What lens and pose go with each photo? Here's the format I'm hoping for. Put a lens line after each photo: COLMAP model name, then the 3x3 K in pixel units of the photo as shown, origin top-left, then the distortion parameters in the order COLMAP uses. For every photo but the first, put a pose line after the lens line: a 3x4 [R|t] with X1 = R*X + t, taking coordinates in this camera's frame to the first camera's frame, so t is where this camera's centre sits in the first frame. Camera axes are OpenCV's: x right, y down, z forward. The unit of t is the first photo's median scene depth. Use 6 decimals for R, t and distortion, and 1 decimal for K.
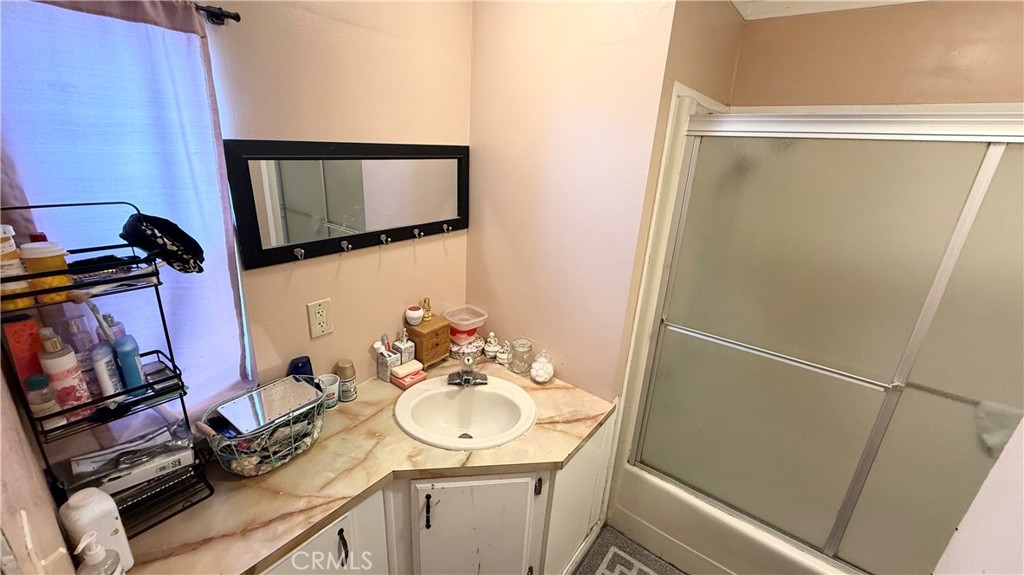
lens RADIAL K [[406.3, 0, 511.8], [0, 406.3, 286.3], [0, 0, 1]] dist [0.000615, -0.000677]
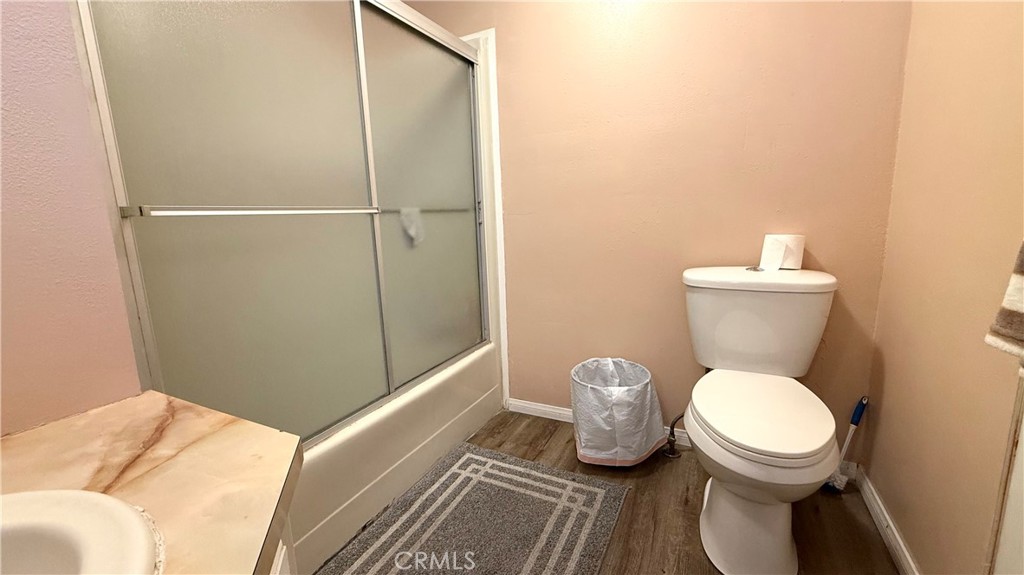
lens RADIAL K [[406.3, 0, 514.1], [0, 406.3, 286.7], [0, 0, 1]] dist [0.000615, -0.000677]
pose [[-0.186539, -0.215886, 0.958434, -0.251777], [0.349036, 0.897352, 0.270060, 0.220461], [-0.918356, 0.384905, -0.092039, 0.672670]]
